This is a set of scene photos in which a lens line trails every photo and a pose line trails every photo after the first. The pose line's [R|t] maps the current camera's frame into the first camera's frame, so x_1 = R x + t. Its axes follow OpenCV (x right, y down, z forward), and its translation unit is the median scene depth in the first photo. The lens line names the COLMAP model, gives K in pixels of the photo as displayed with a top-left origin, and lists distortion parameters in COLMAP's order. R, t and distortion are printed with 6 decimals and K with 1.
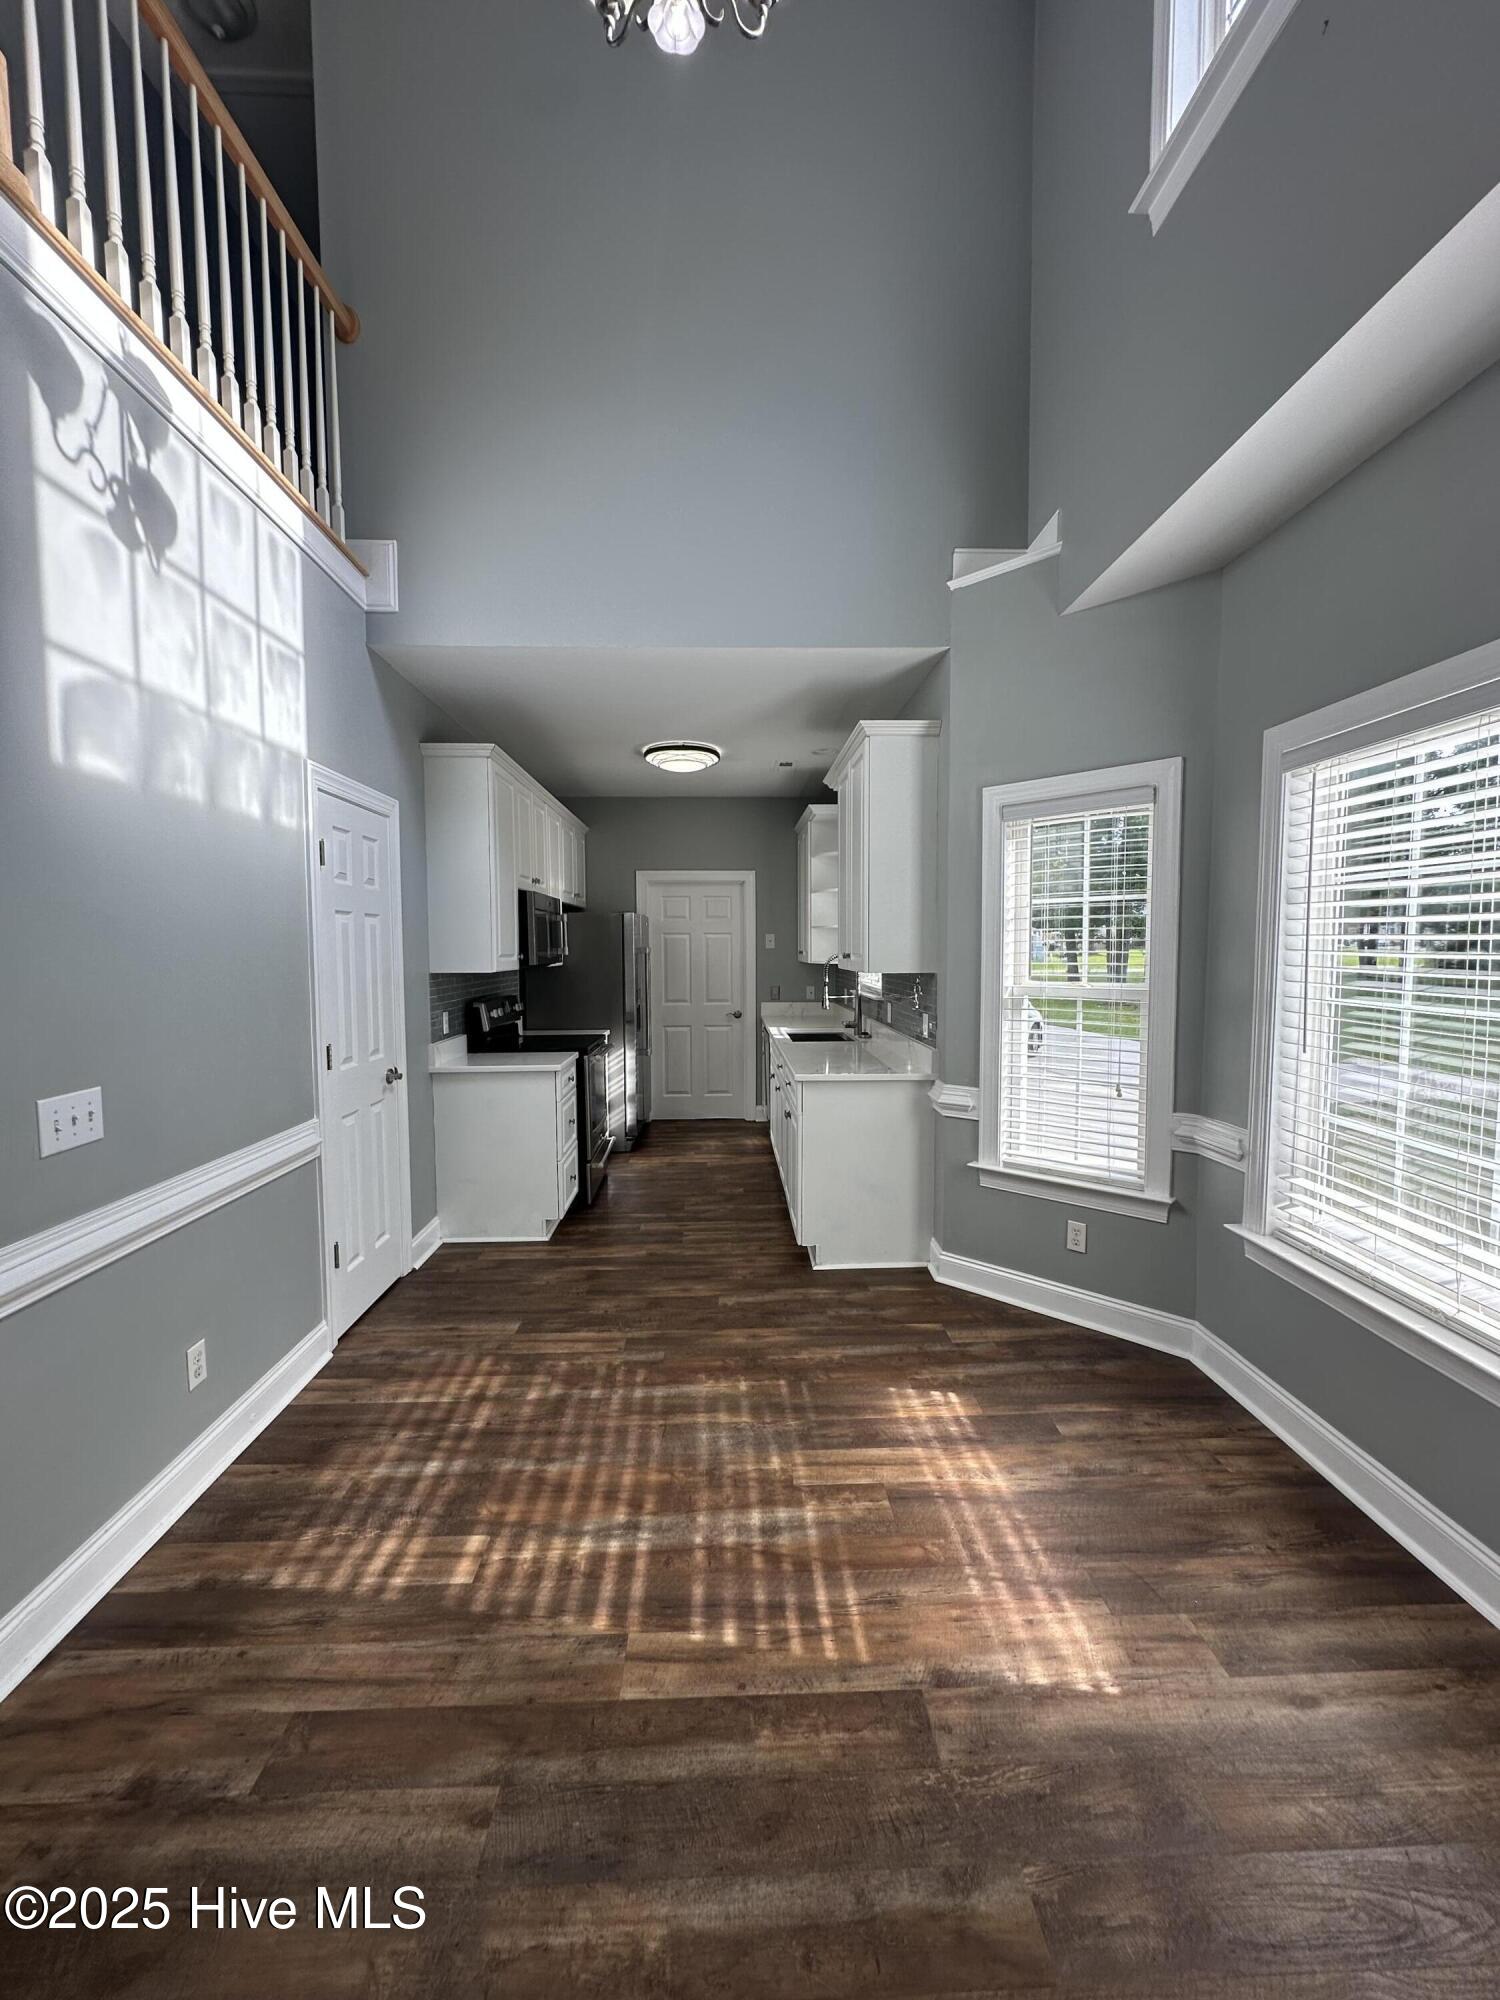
lens RADIAL K [[793.2, 0, 752.9], [0, 793.2, 999.8], [0, 0, 1]] dist [-0.003877, 0.000736]
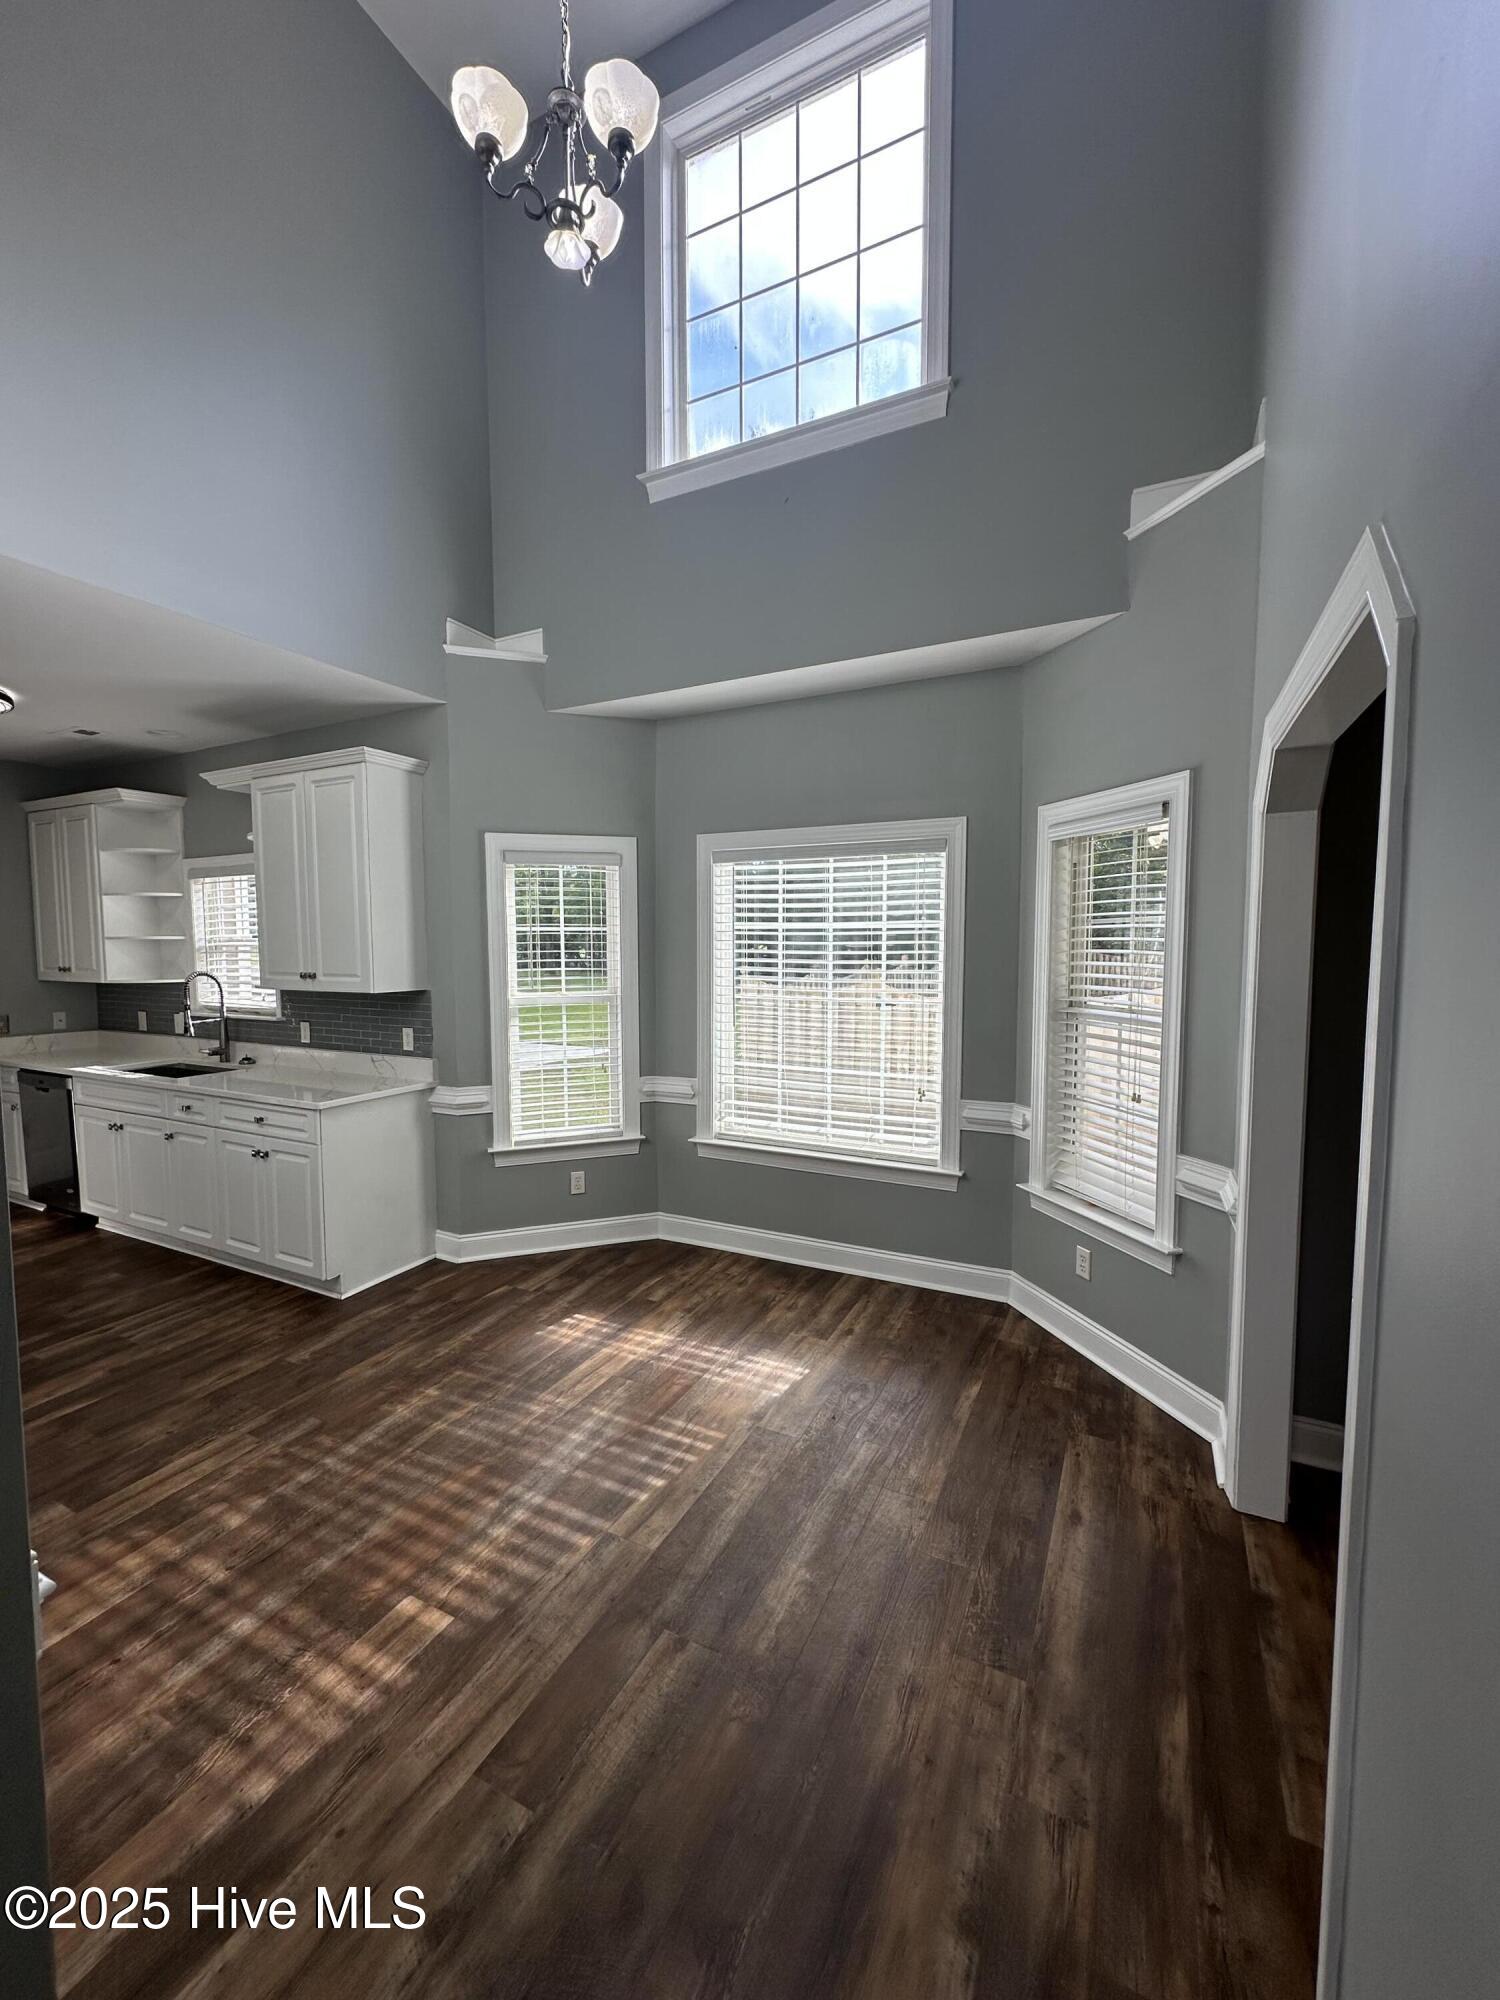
lens RADIAL K [[793.2, 0, 749.8], [0, 793.2, 997.2], [0, 0, 1]] dist [-0.003877, 0.000736]
pose [[0.479477, -0.052662, 0.875973, -0.765905], [0.056887, 0.997963, 0.028858, -0.043940], [-0.875708, 0.035995, 0.481497, 0.119052]]
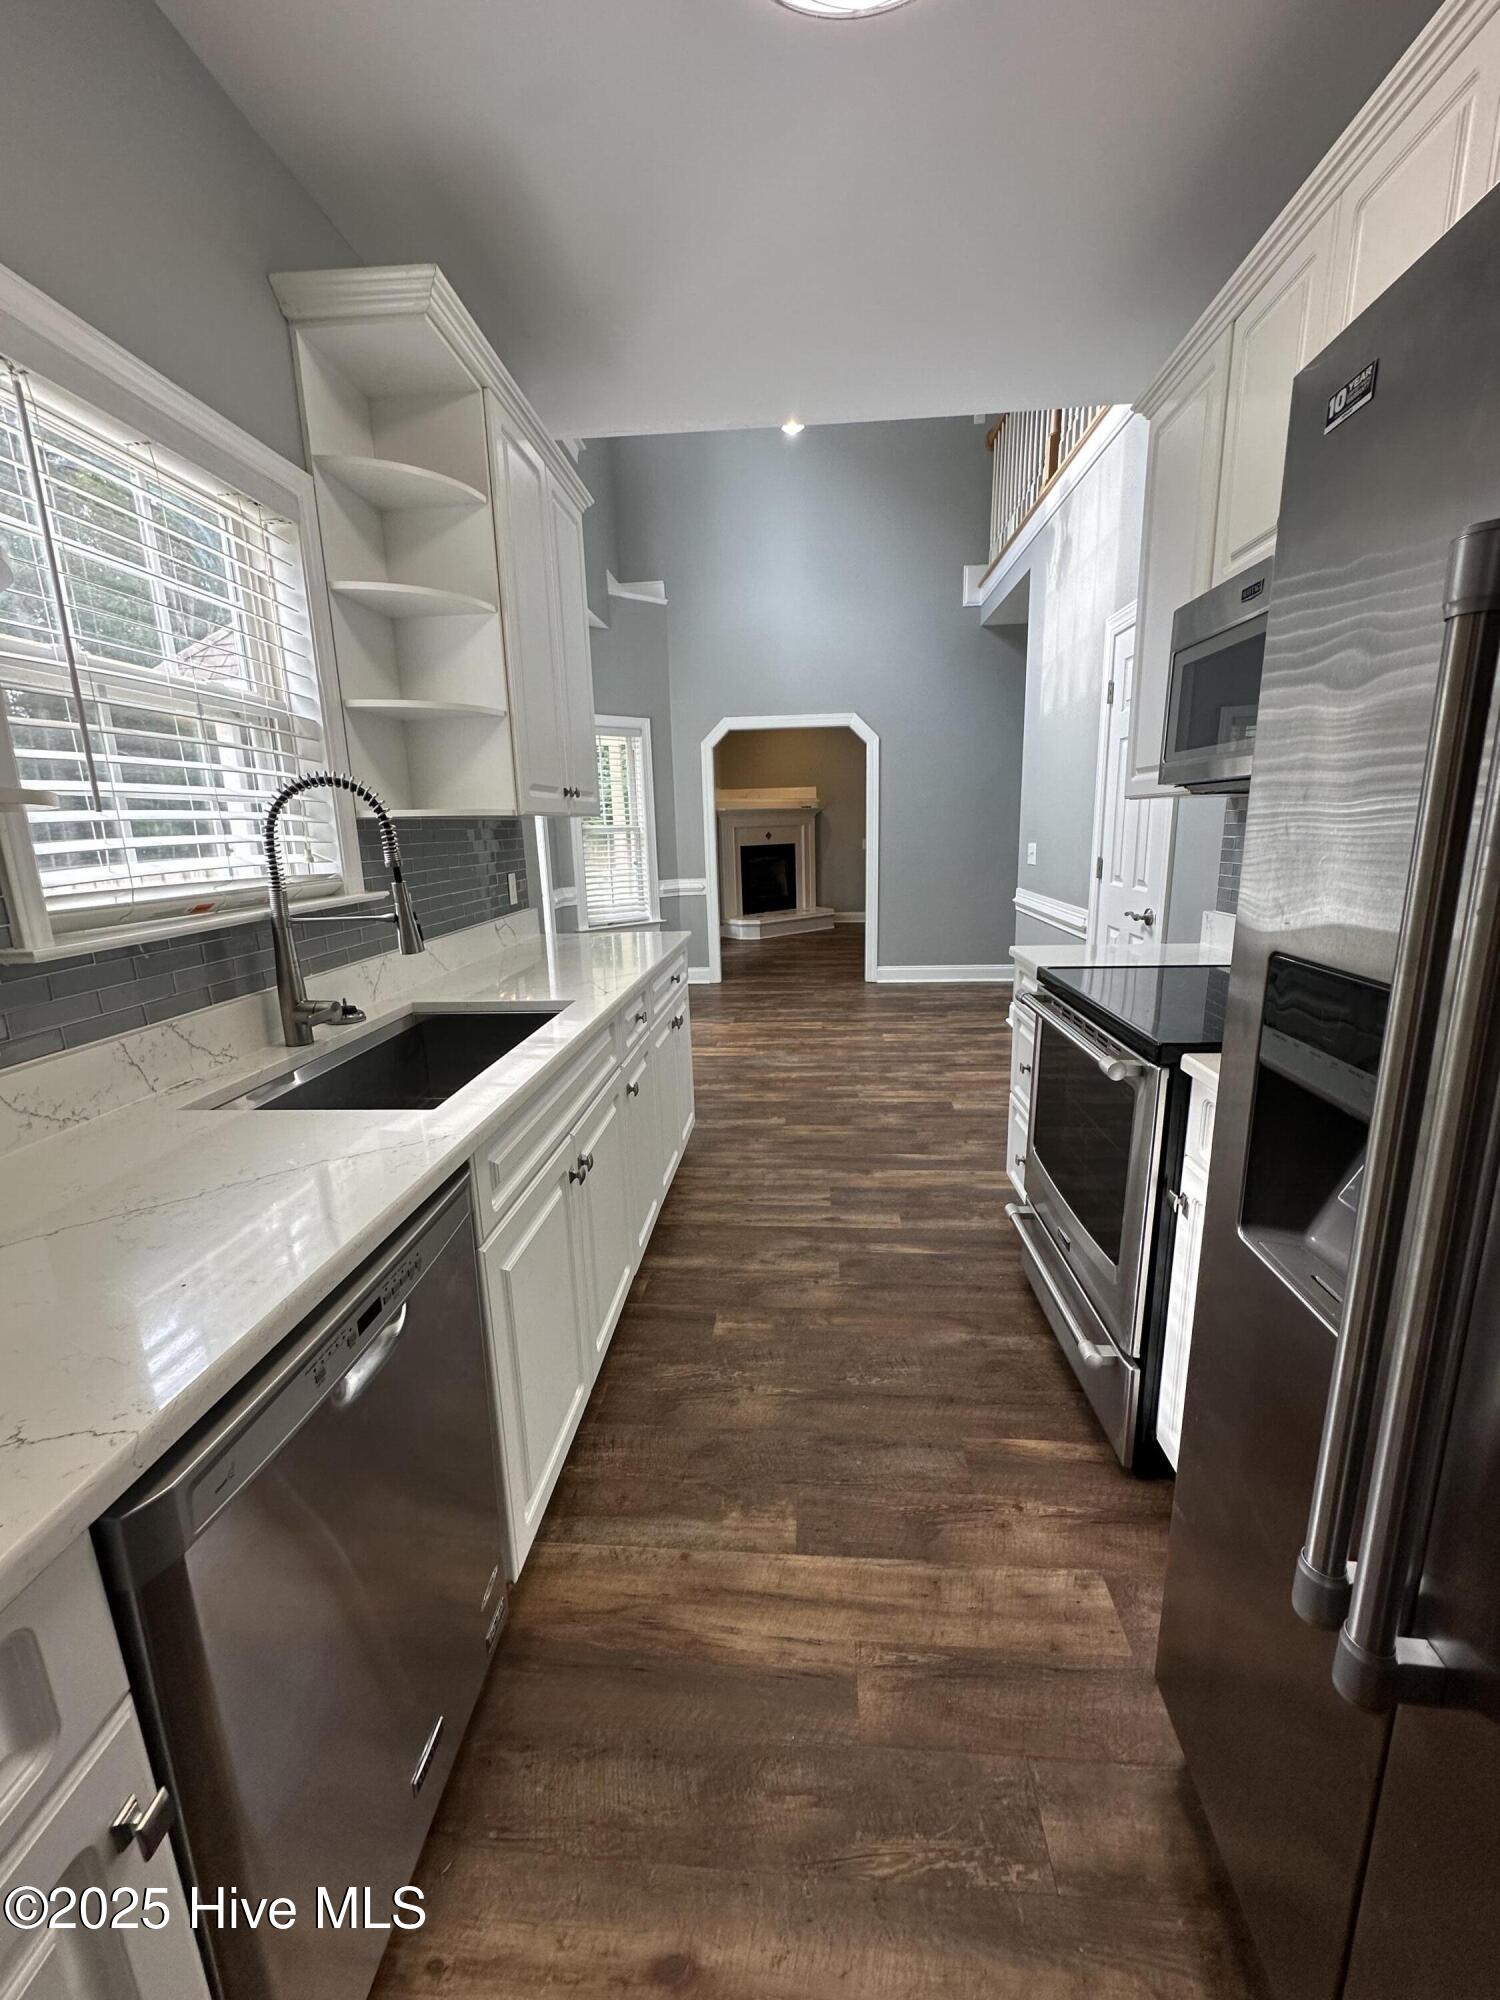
lens RADIAL K [[793.2, 0, 749.2], [0, 793.2, 996.6], [0, 0, 1]] dist [-0.003877, 0.000736]
pose [[-0.993536, 0.003712, 0.113459, -0.160661], [0.034898, 0.961053, 0.274150, -0.111065], [-0.108022, 0.276338, -0.954971, 2.712625]]
